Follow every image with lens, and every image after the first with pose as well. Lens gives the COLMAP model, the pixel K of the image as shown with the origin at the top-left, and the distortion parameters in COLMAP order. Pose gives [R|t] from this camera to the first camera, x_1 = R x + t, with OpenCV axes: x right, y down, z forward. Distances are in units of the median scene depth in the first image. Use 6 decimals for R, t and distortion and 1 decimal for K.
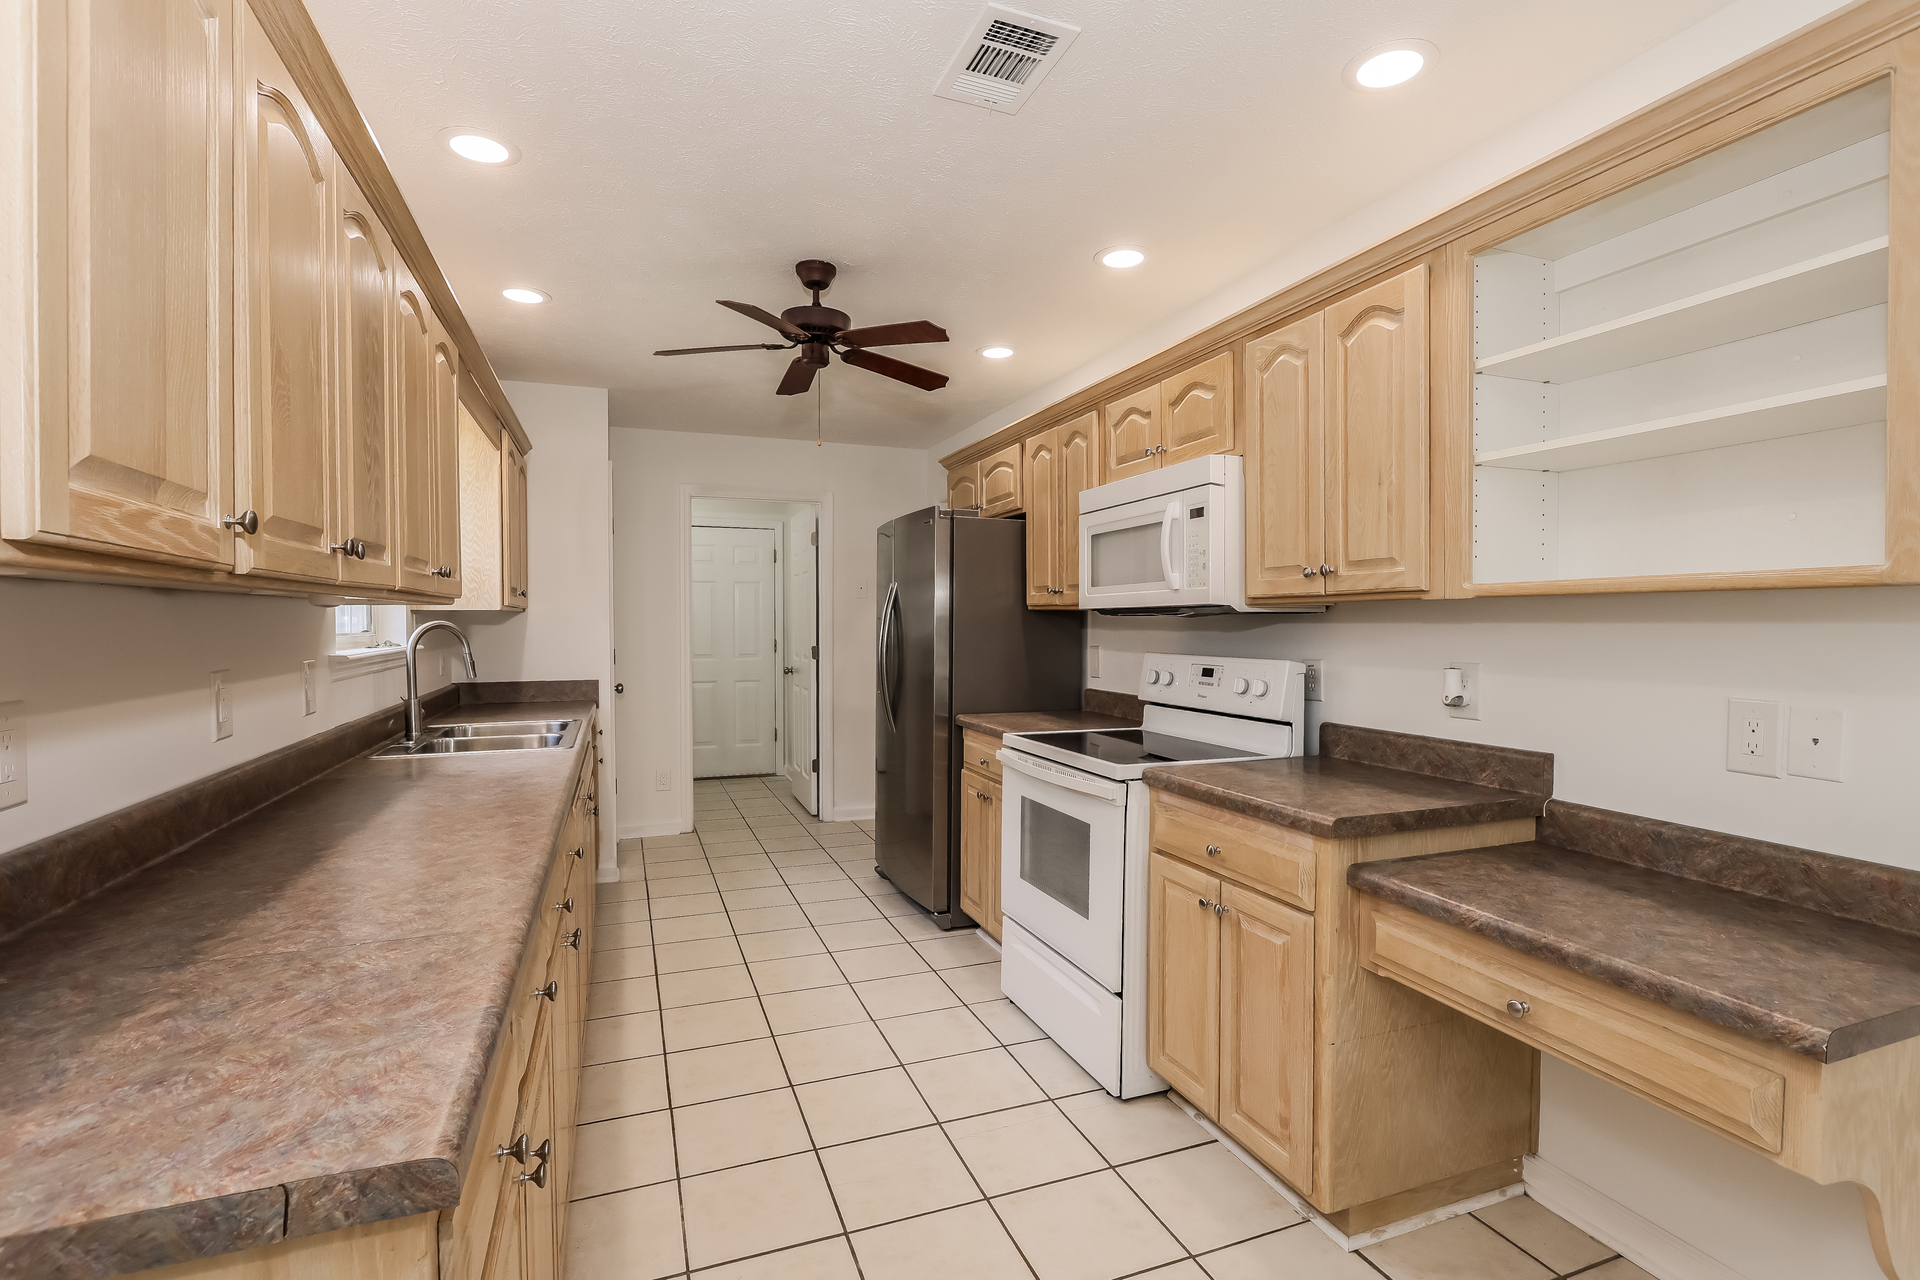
lens RADIAL K [[1006.1, 0, 905.3], [0, 1006.1, 637.5], [0, 0, 1]] dist [-0.011513, 0.002096]
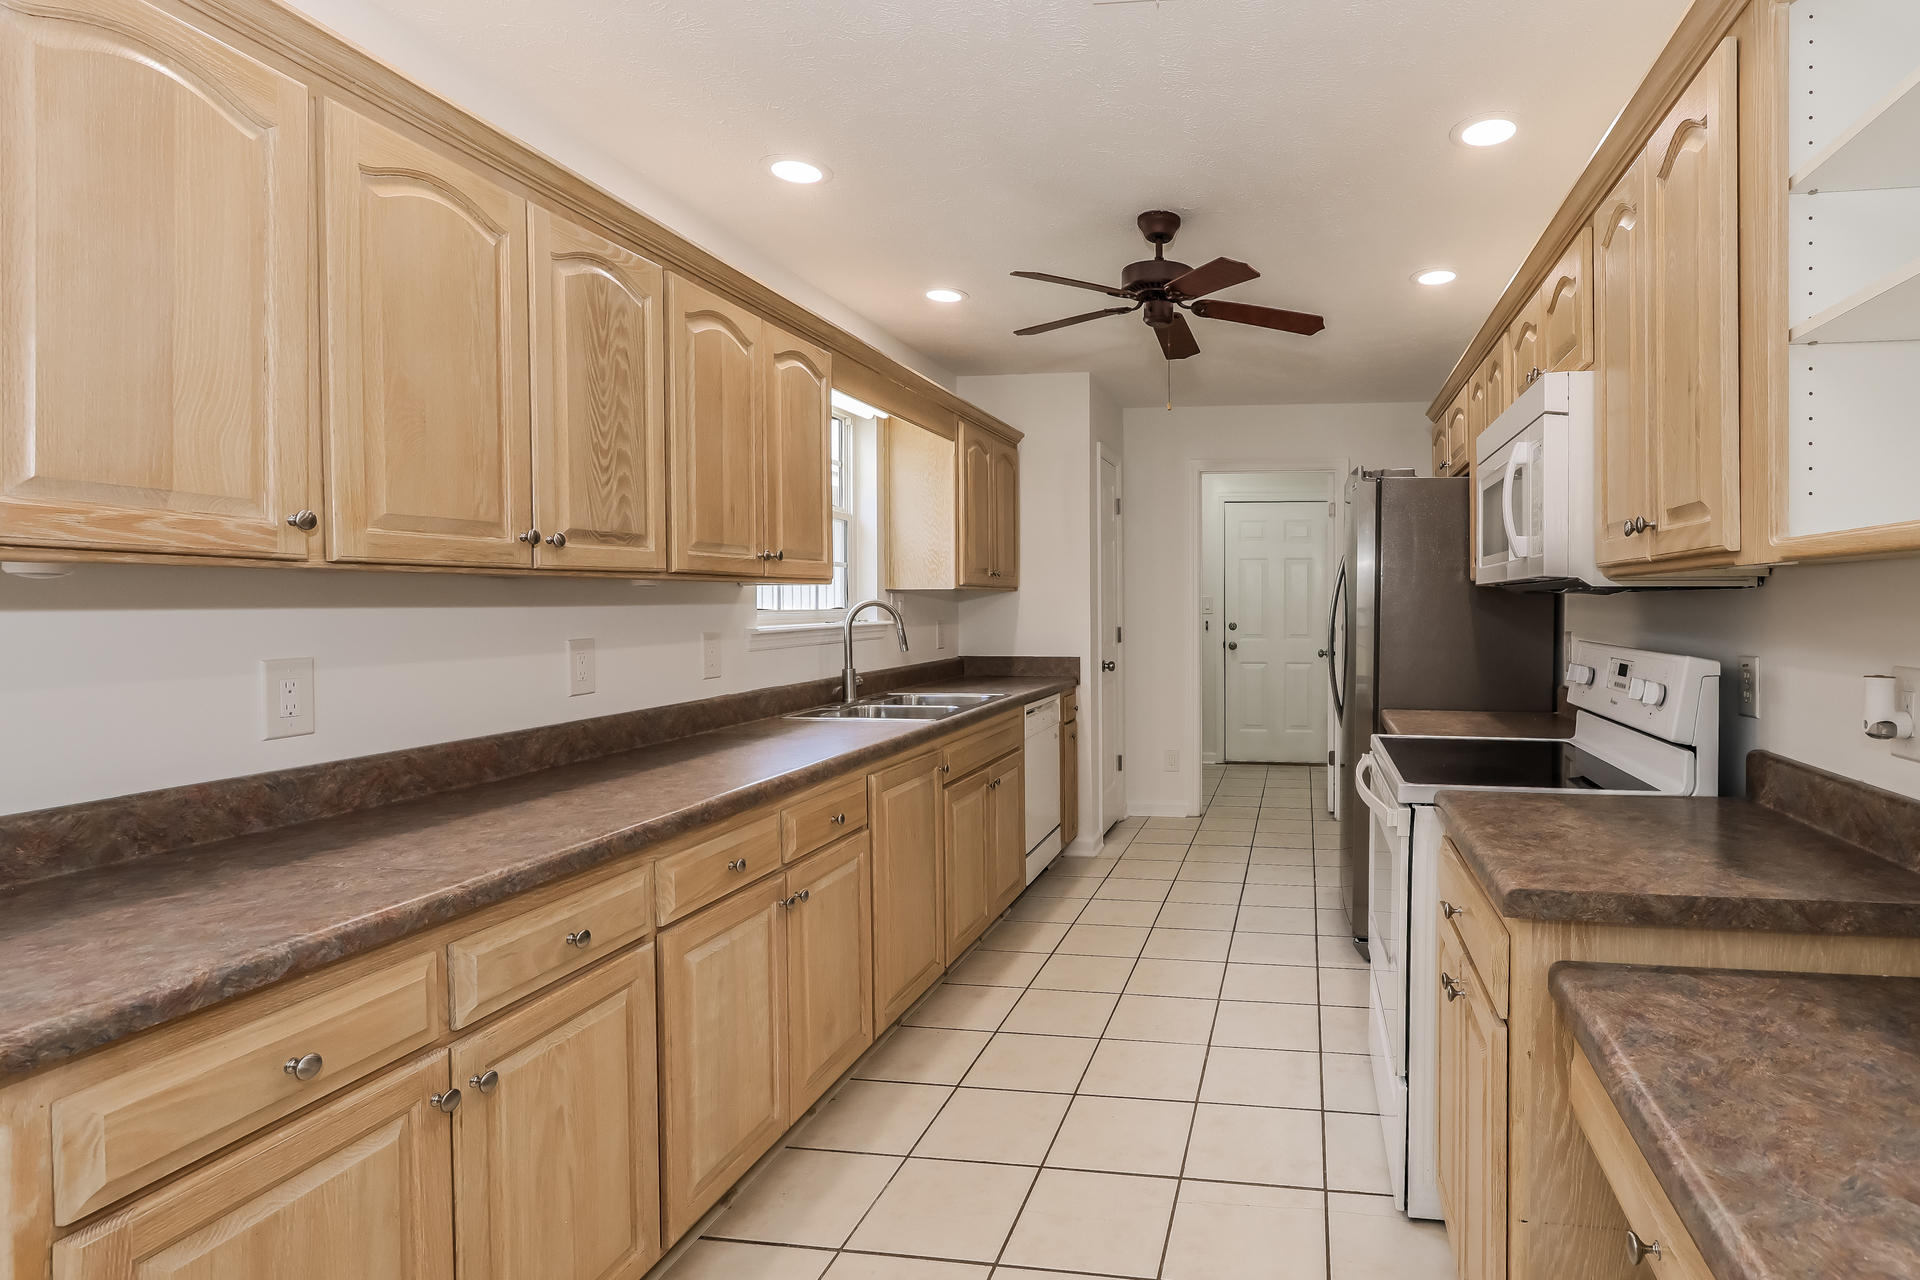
lens RADIAL K [[1006.1, 0, 965.1], [0, 1006.1, 606.4], [0, 0, 1]] dist [-0.011513, 0.002096]
pose [[0.859008, 0.003710, -0.511948, 0.267079], [-0.008831, 0.999932, -0.007572, -0.001796], [0.511886, 0.011025, 0.858983, 0.131324]]
